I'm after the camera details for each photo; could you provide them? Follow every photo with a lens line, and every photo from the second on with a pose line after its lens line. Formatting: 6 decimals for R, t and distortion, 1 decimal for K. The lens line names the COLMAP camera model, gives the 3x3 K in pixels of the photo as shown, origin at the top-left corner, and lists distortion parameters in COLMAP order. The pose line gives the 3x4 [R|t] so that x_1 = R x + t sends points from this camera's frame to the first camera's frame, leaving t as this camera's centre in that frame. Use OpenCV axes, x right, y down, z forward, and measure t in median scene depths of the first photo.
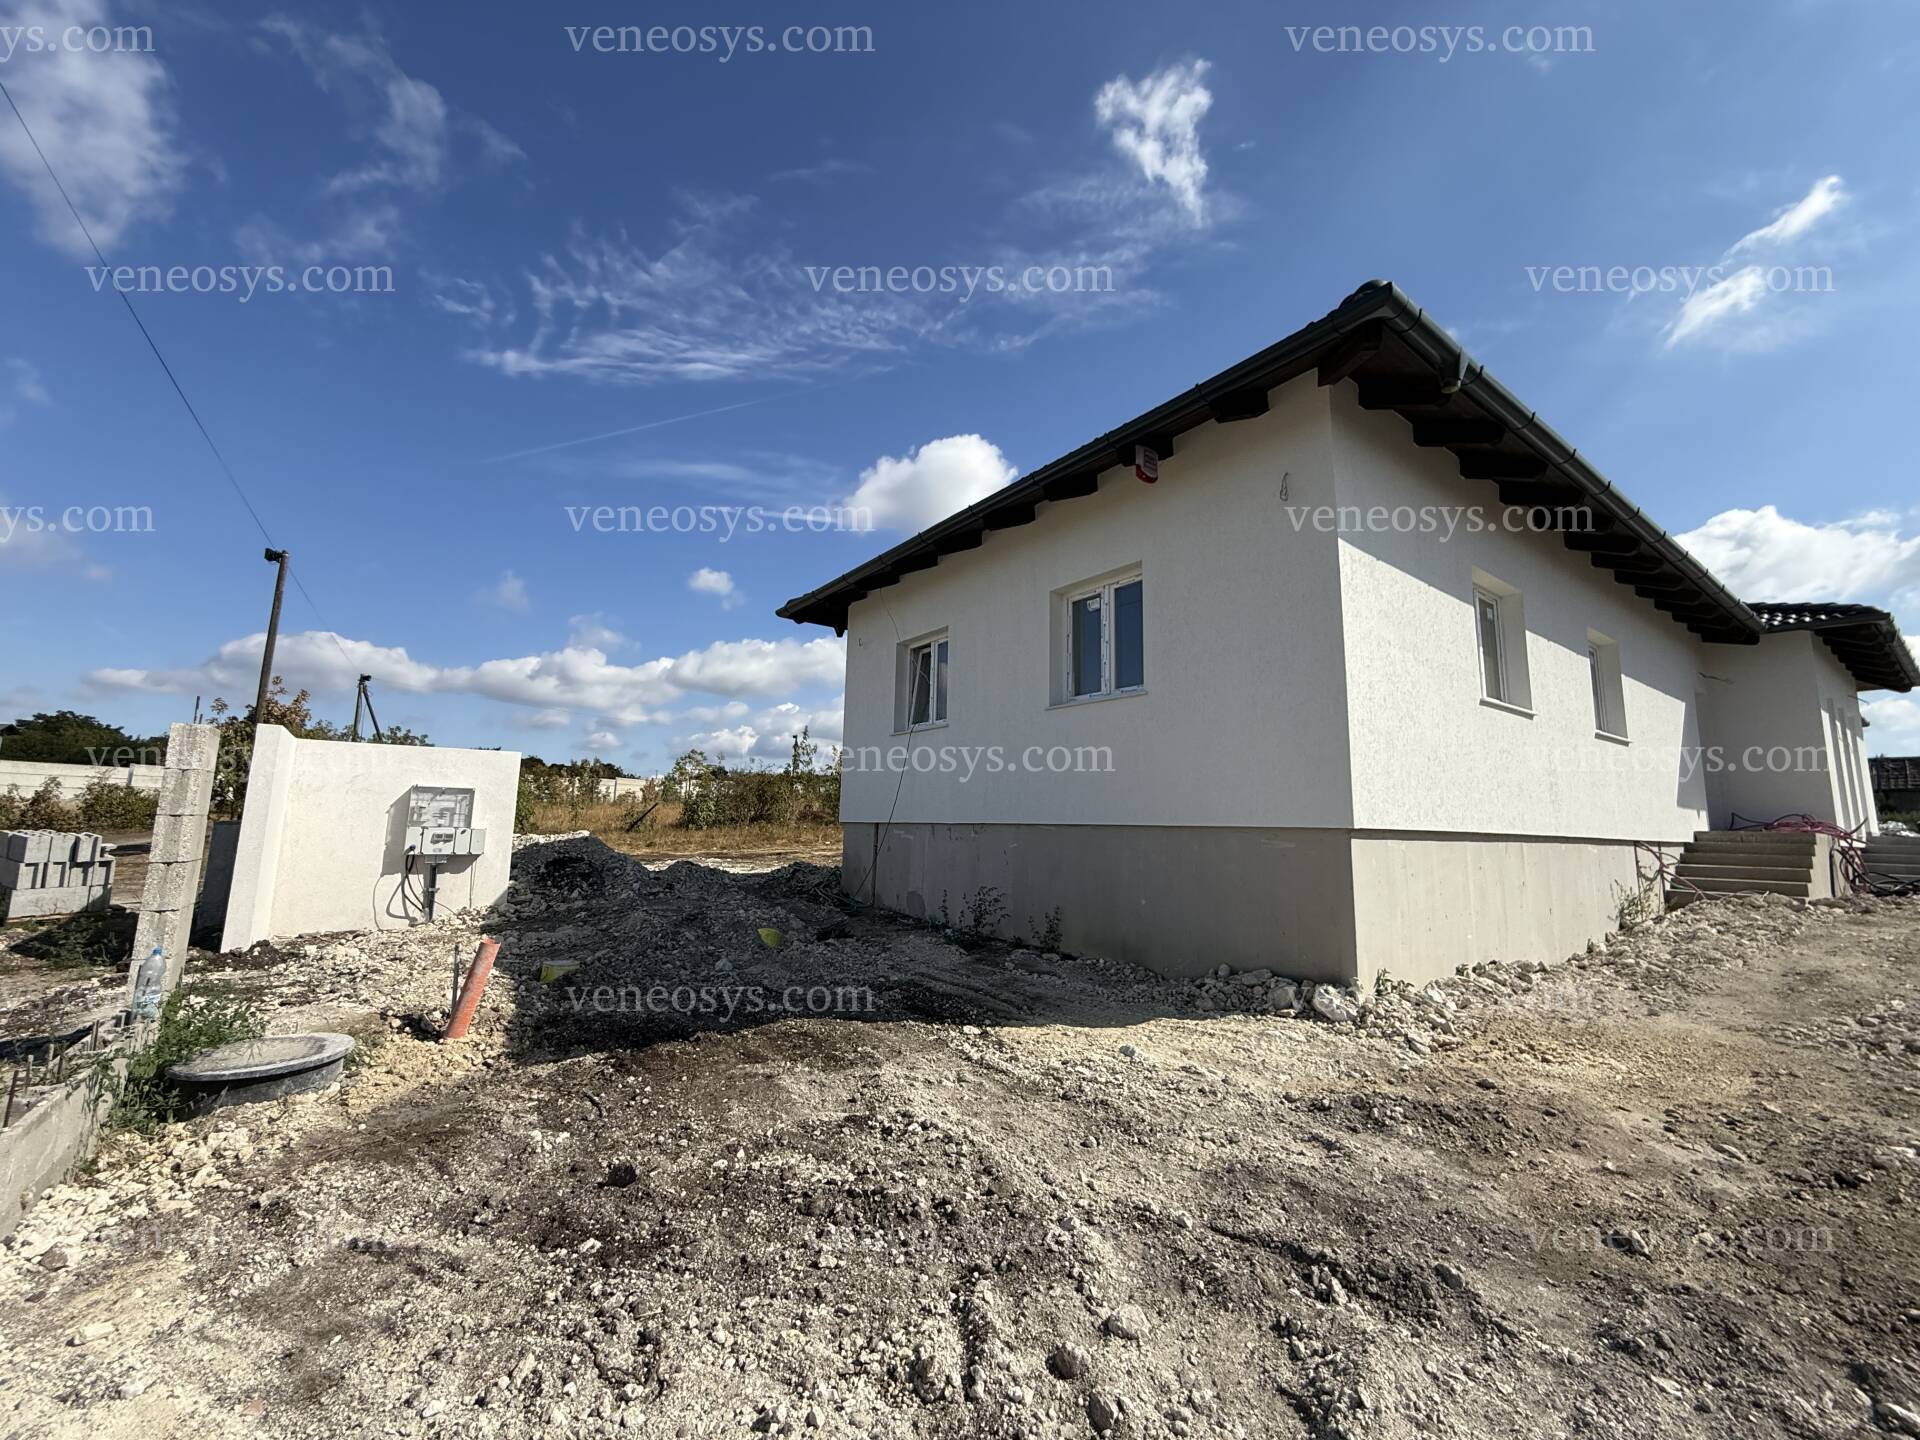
lens RADIAL K [[767.7, 0, 950.6], [0, 767.7, 720.2], [0, 0, 1]] dist [-0.002285, 0.000394]
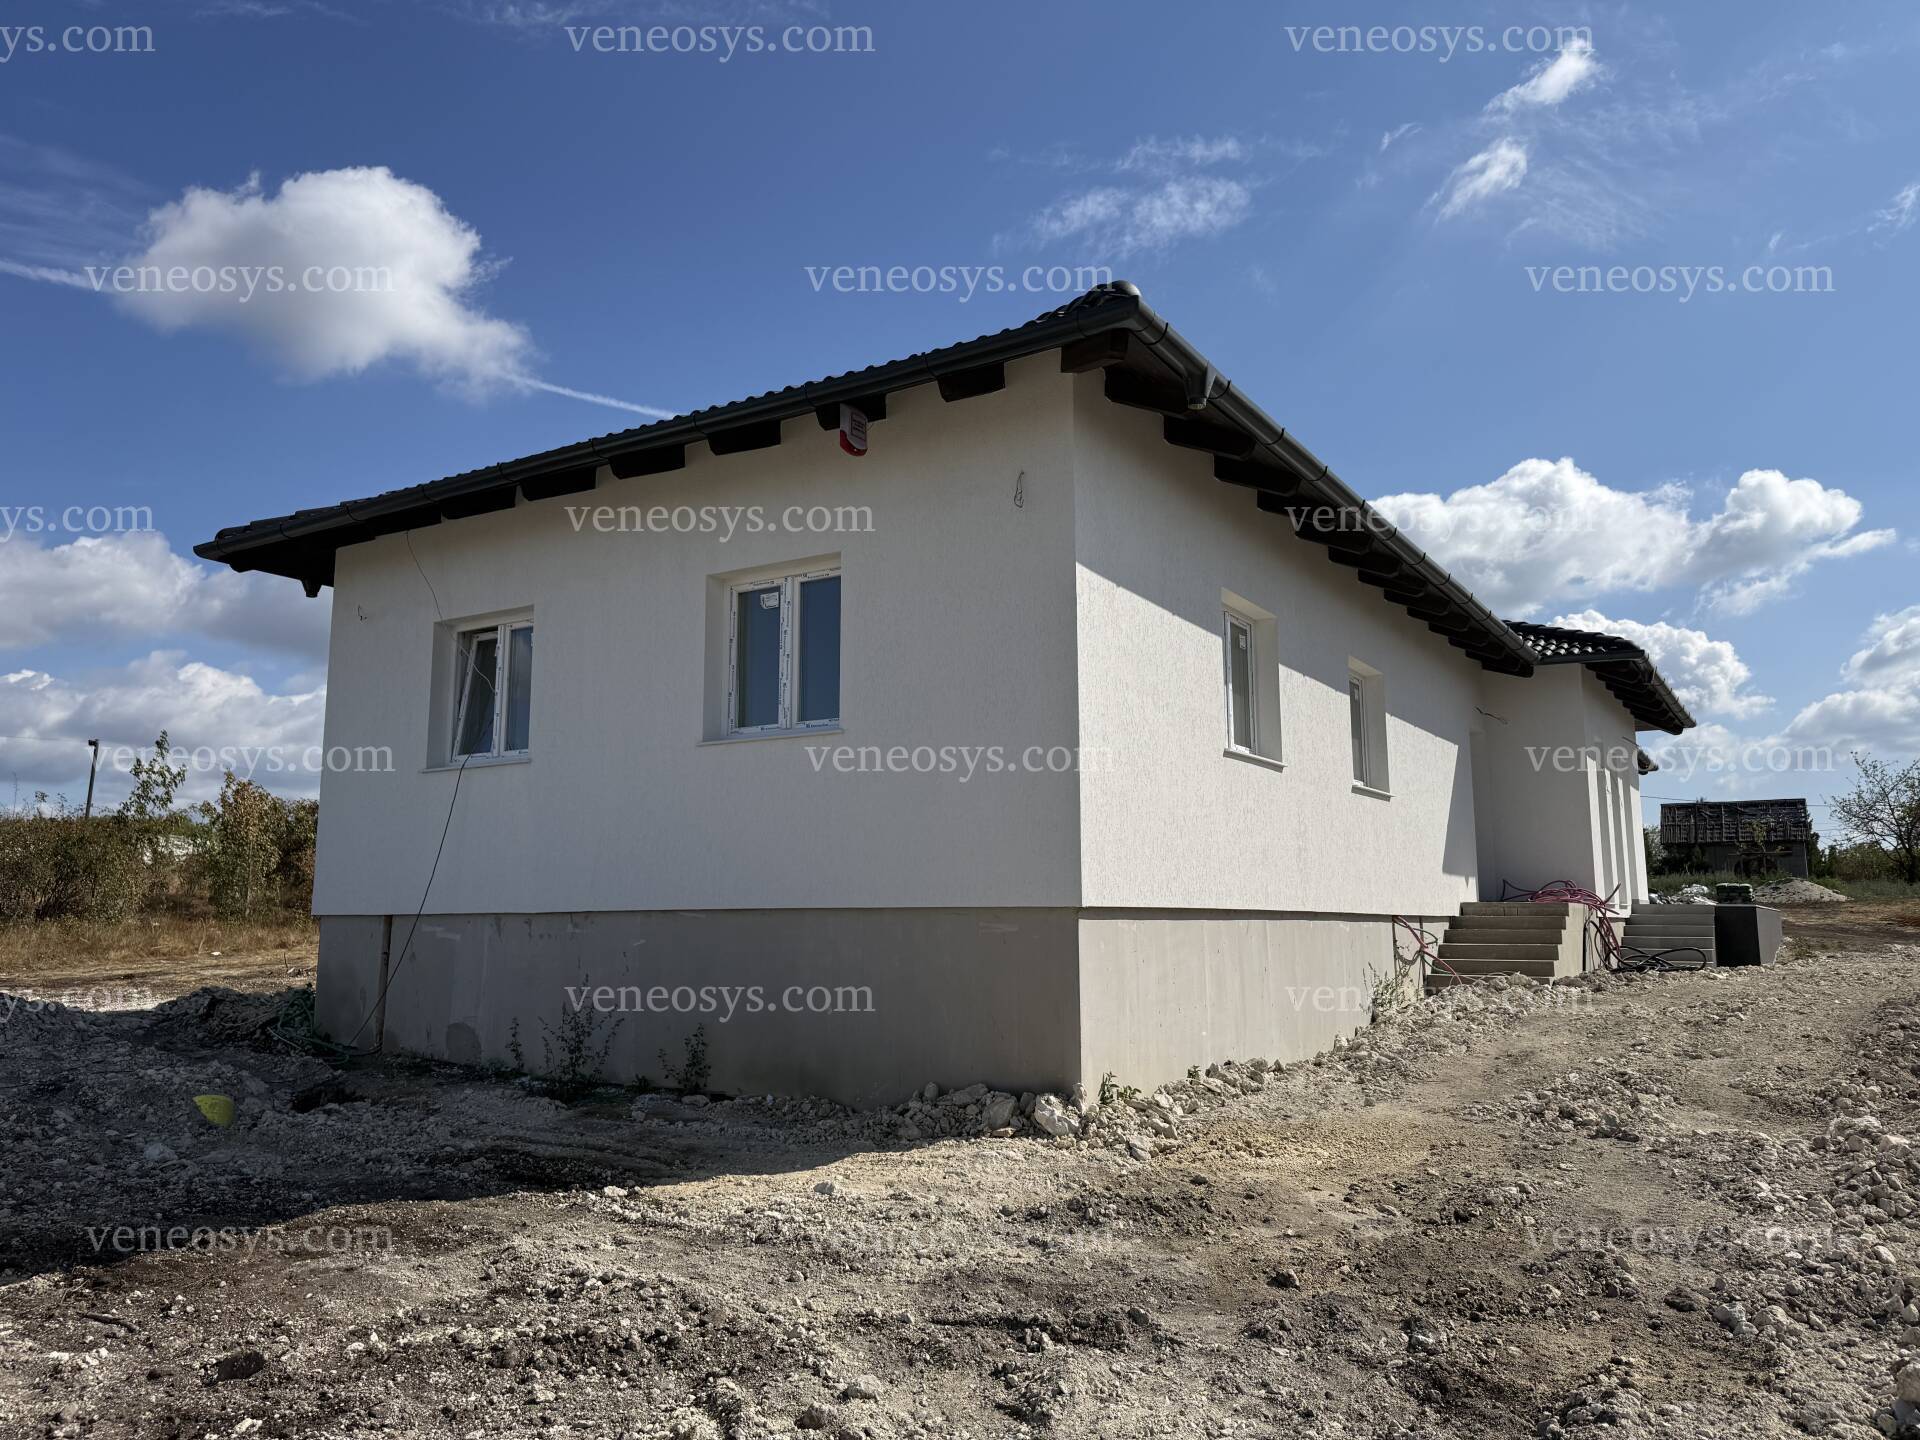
lens RADIAL K [[1339.2, 0, 960.0], [0, 1339.2, 720.0], [0, 0, 1]] dist [0.110031, -0.178656]
pose [[0.929044, 0.030668, 0.368695, -0.154410], [-0.029943, 0.999522, -0.007691, -0.050621], [-0.368755, -0.003894, 0.929519, -0.331066]]
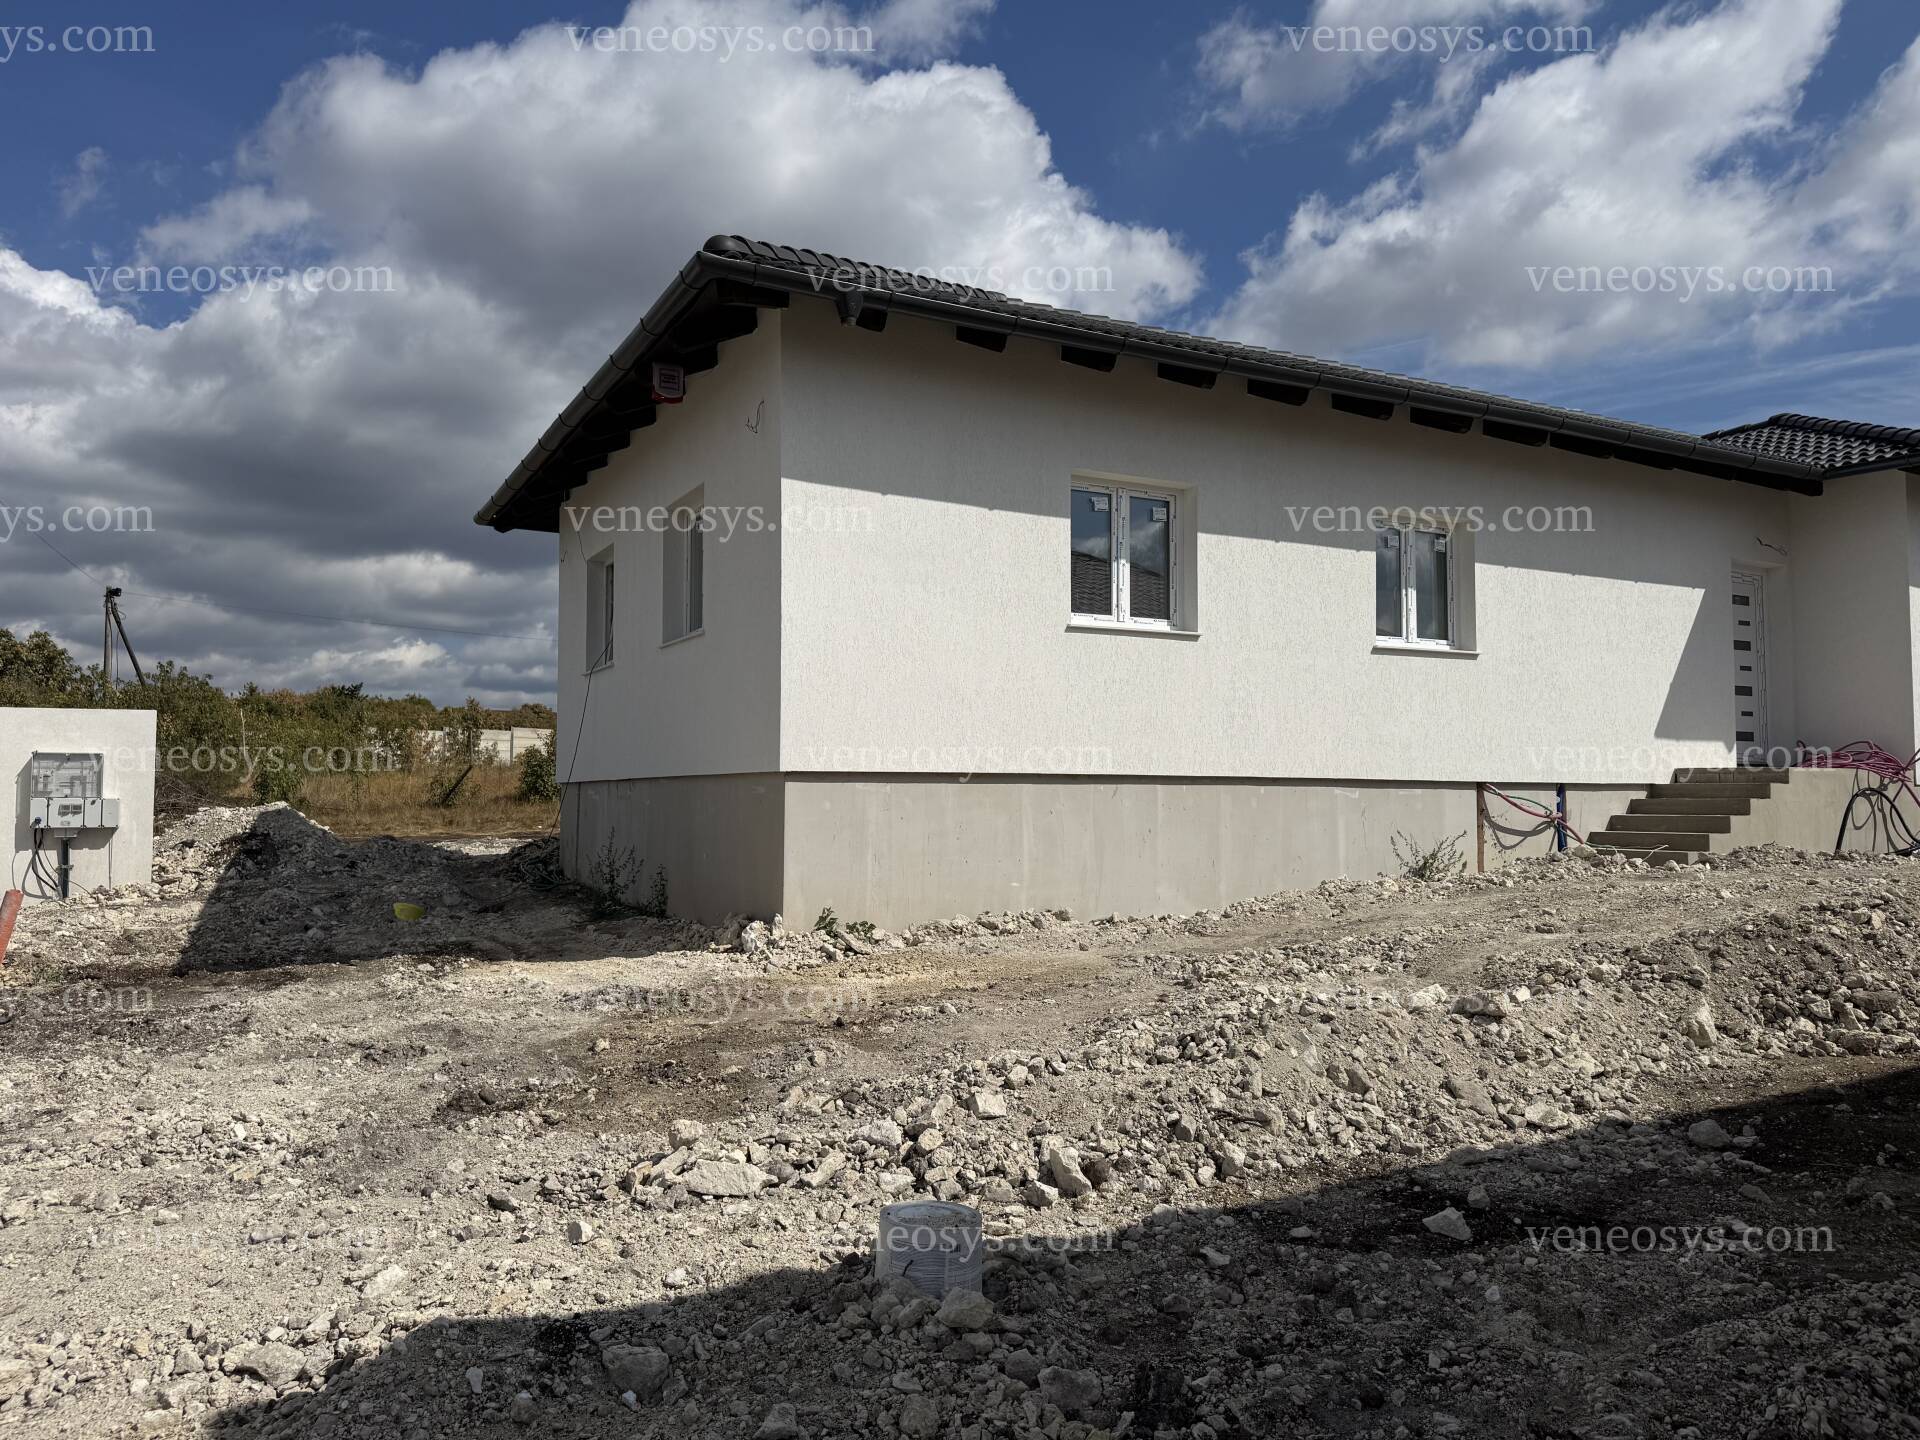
lens RADIAL K [[1322.3, 0, 890.6], [0, 1322.3, 721.3], [0, 0, 1]] dist [0.072279, -0.081575]
pose [[0.987306, -0.029313, -0.156102, 0.946052], [0.041870, 0.996091, 0.077774, -0.054898], [0.153212, -0.083323, 0.984674, -0.693043]]
